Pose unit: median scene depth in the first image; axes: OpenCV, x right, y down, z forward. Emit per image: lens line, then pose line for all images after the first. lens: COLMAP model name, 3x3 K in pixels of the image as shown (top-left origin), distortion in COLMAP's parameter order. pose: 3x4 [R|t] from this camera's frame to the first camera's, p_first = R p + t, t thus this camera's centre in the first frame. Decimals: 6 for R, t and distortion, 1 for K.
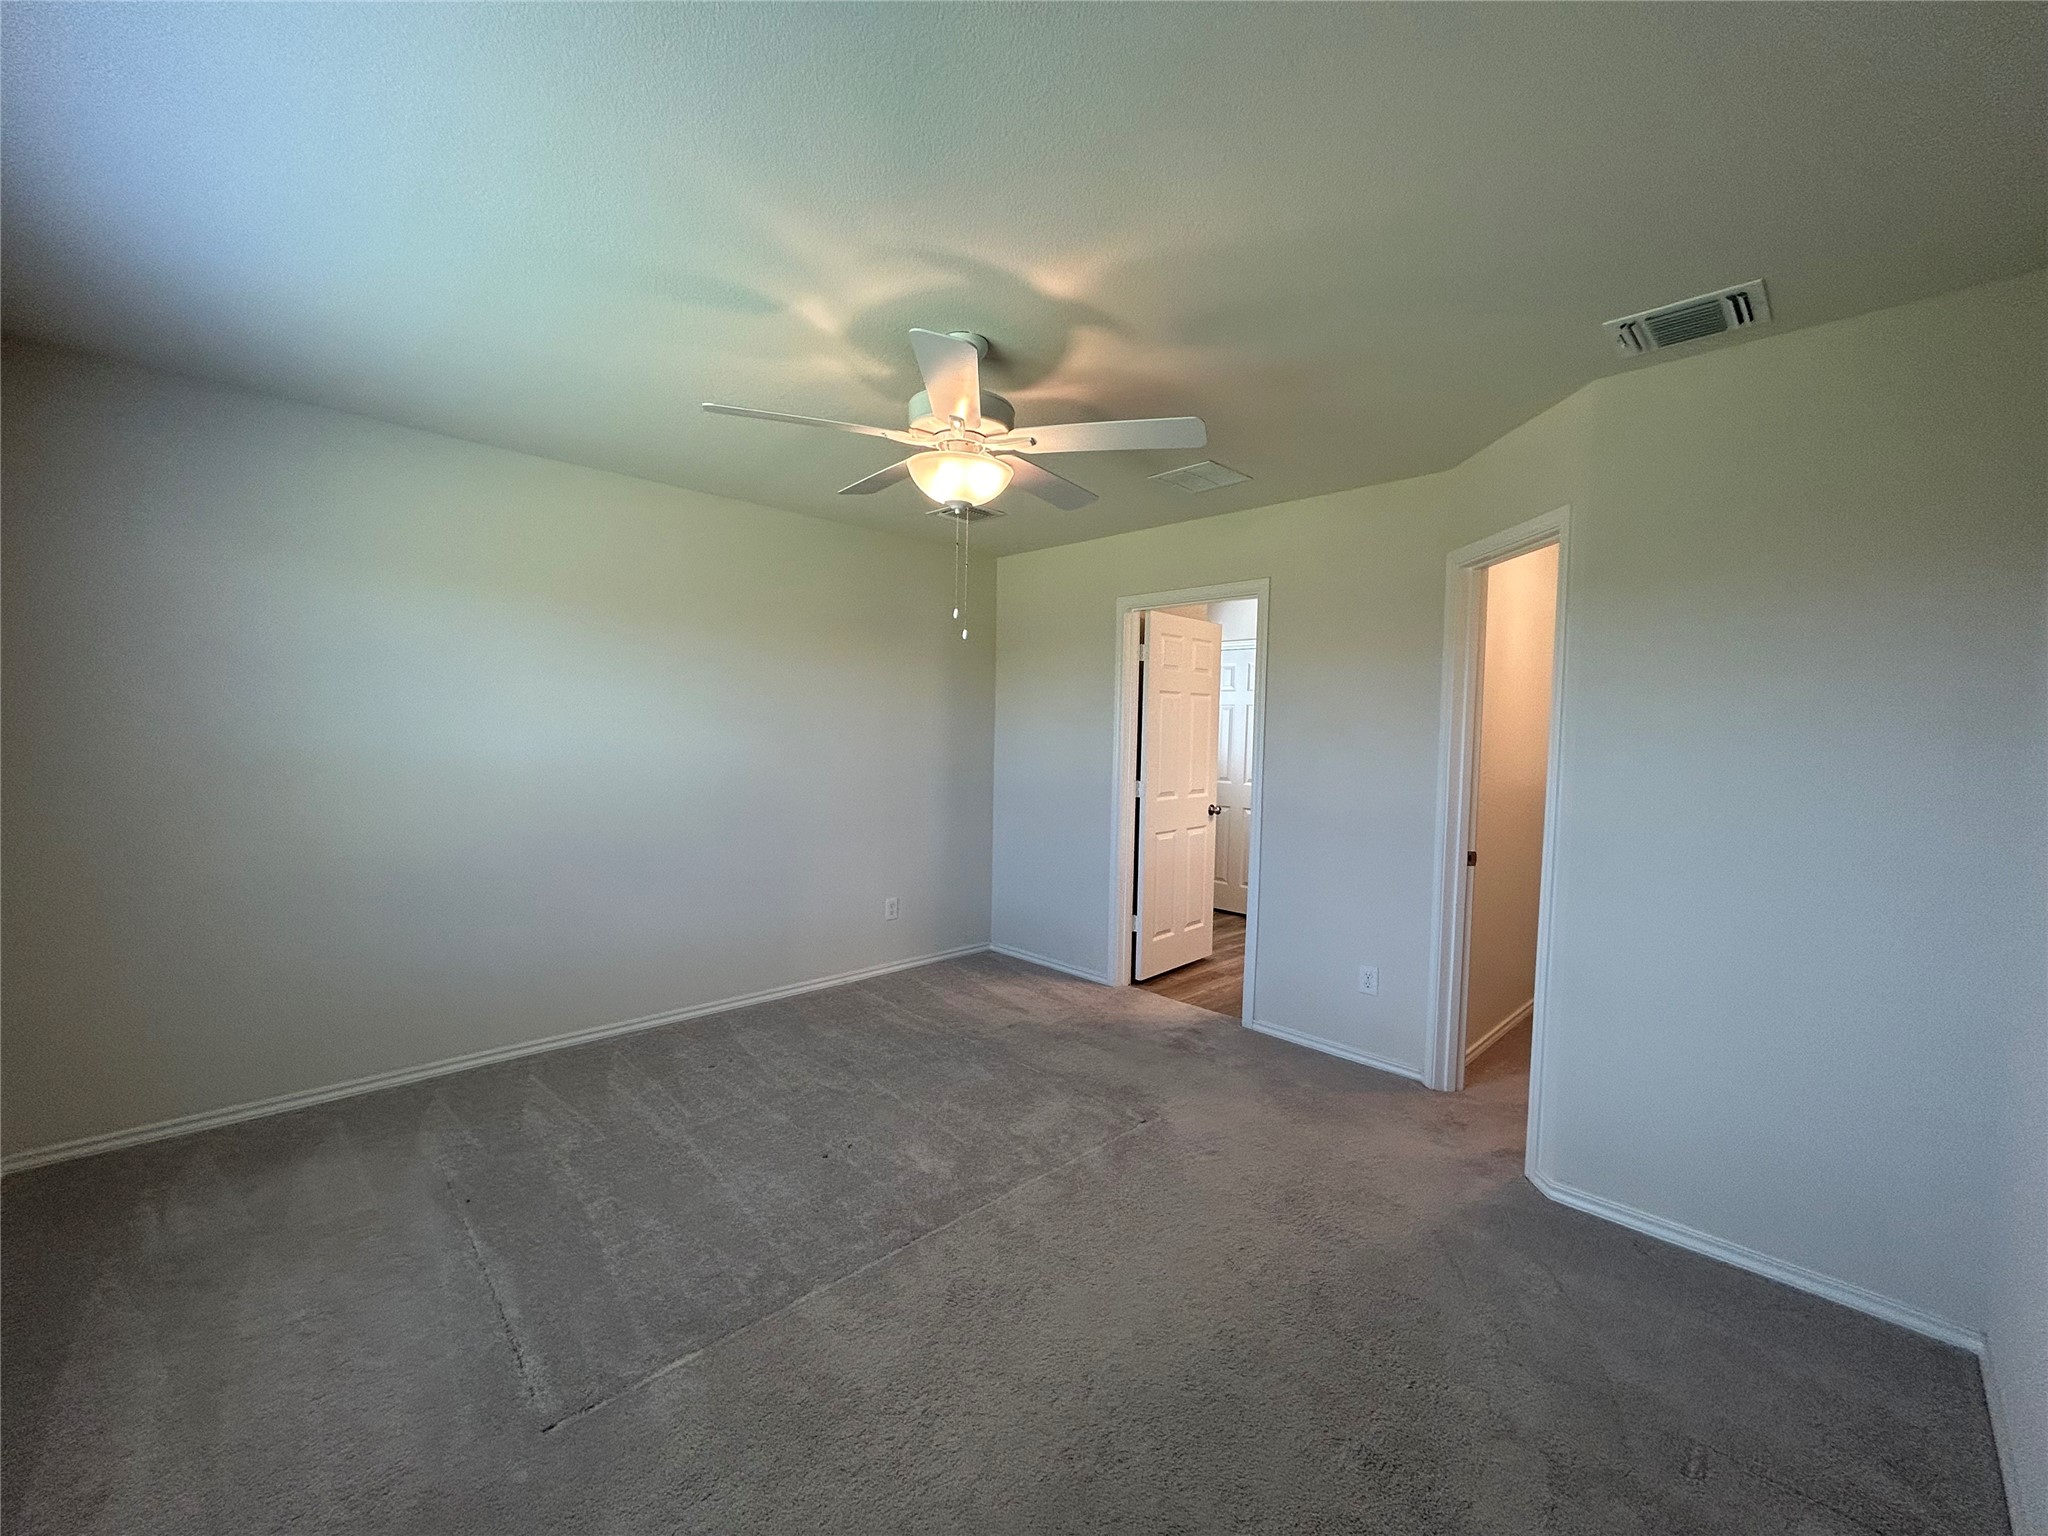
lens RADIAL K [[826.5, 0, 1020.6], [0, 826.5, 765.0], [0, 0, 1]] dist [-0.000181, 0.000195]
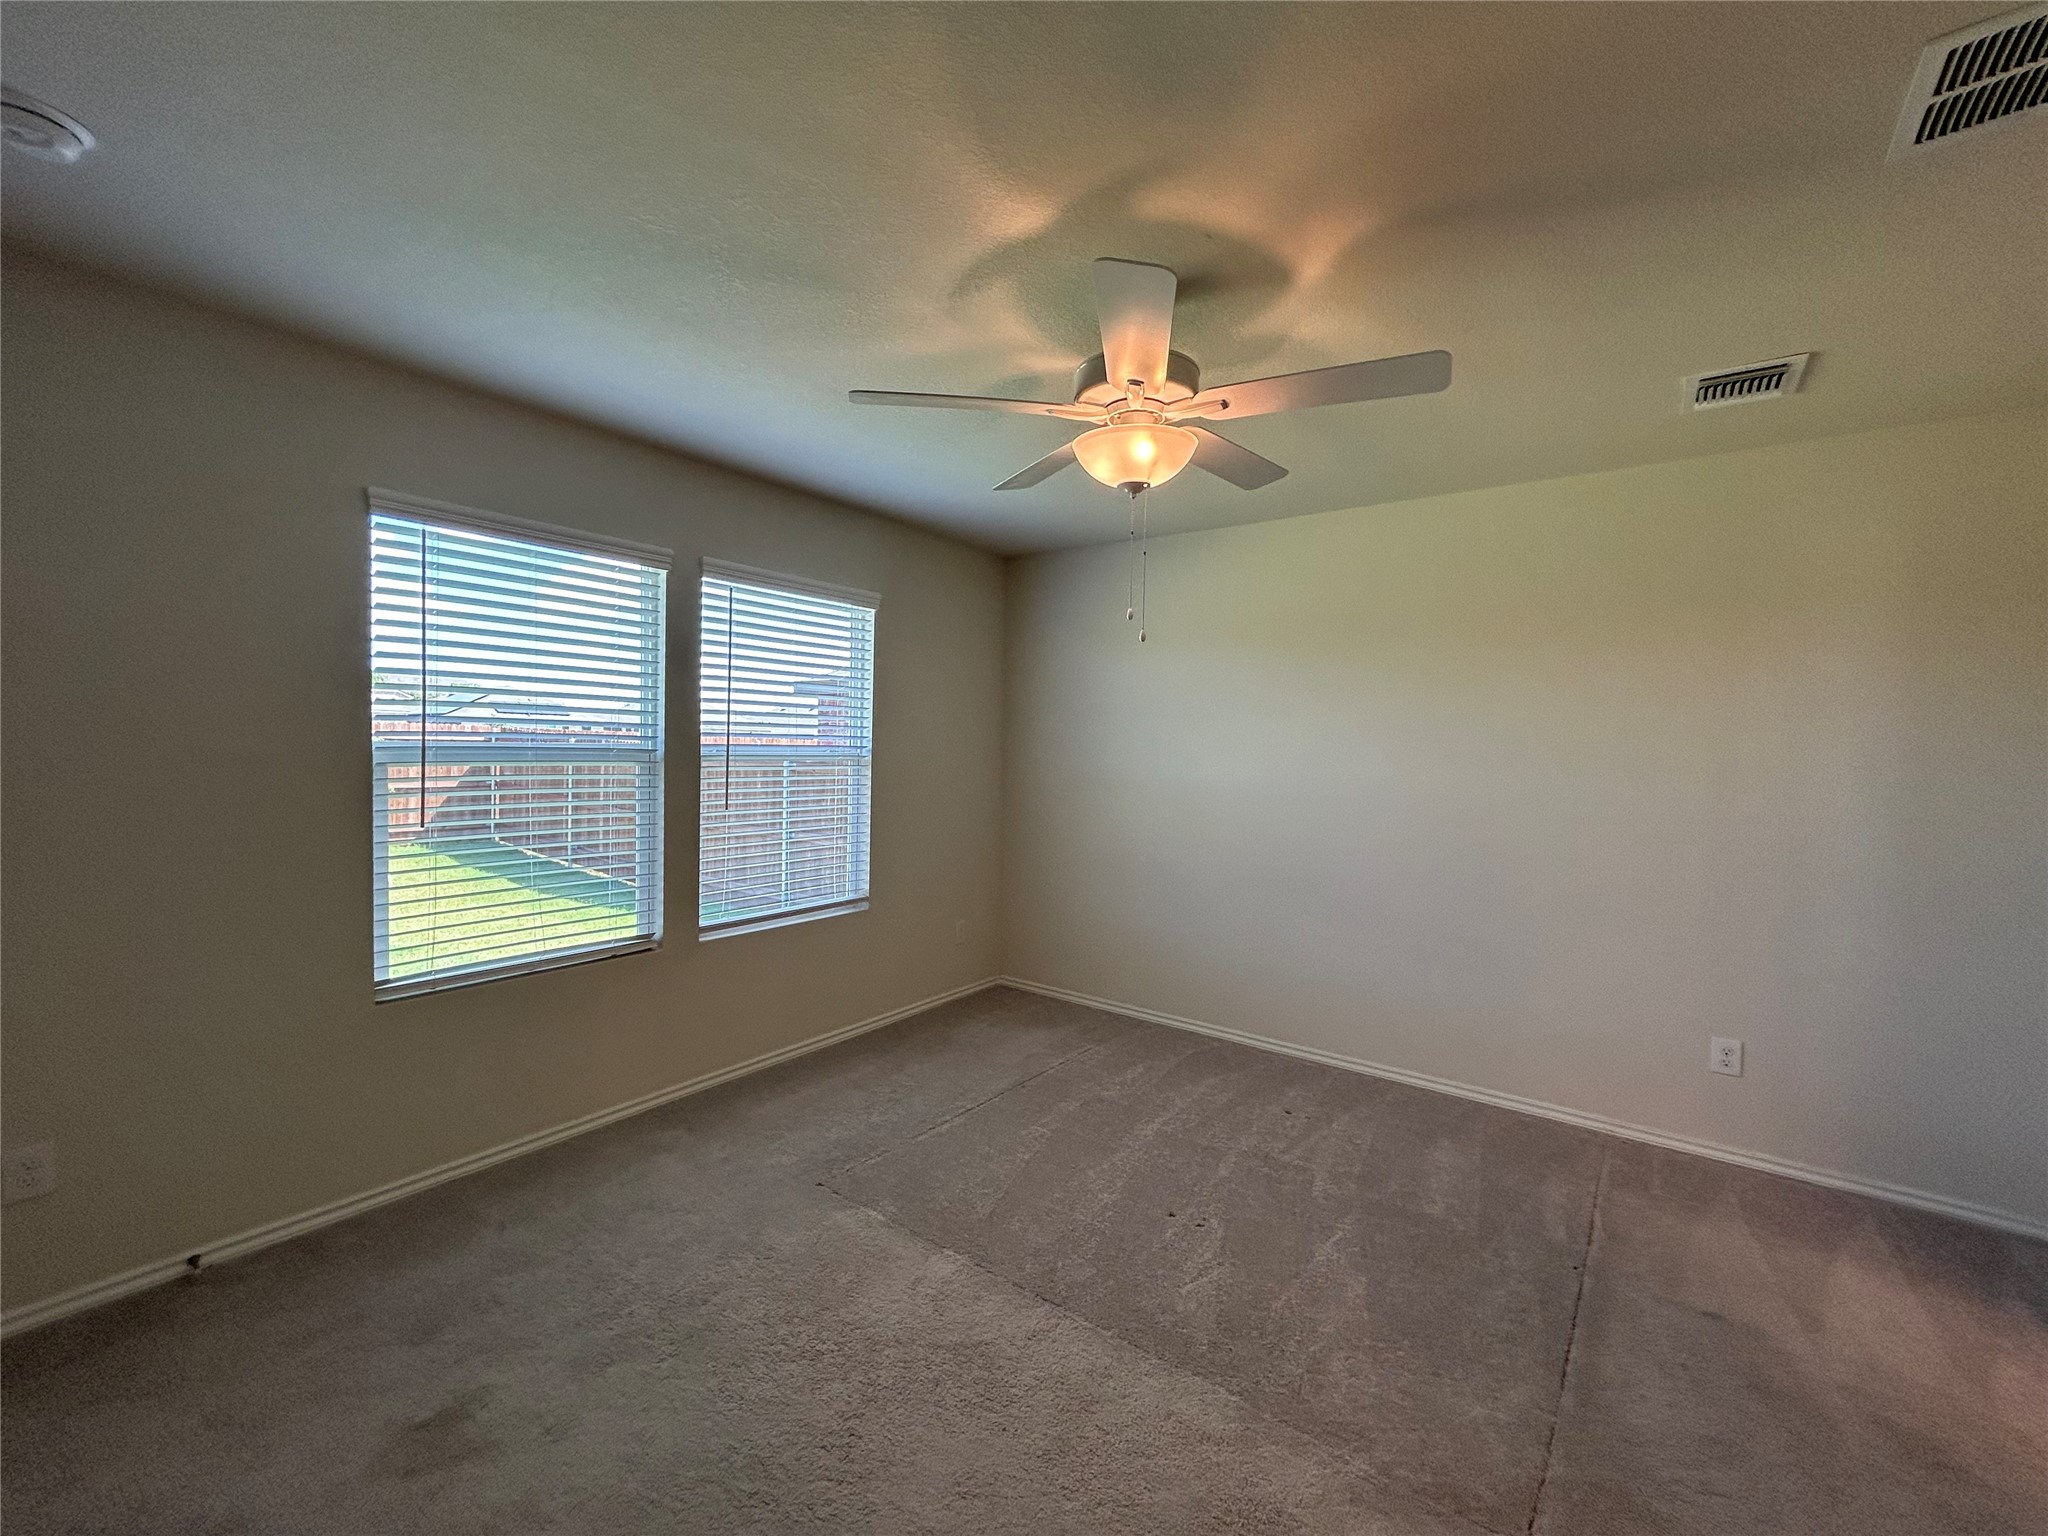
lens RADIAL K [[835.7, 0, 1025.9], [0, 835.7, 787.3], [0, 0, 1]] dist [-0.000017, 0.000083]
pose [[0.148830, 0.036438, -0.988191, 0.505419], [-0.056615, 0.997996, 0.028273, -0.021155], [0.987241, 0.051739, 0.150595, 0.513220]]
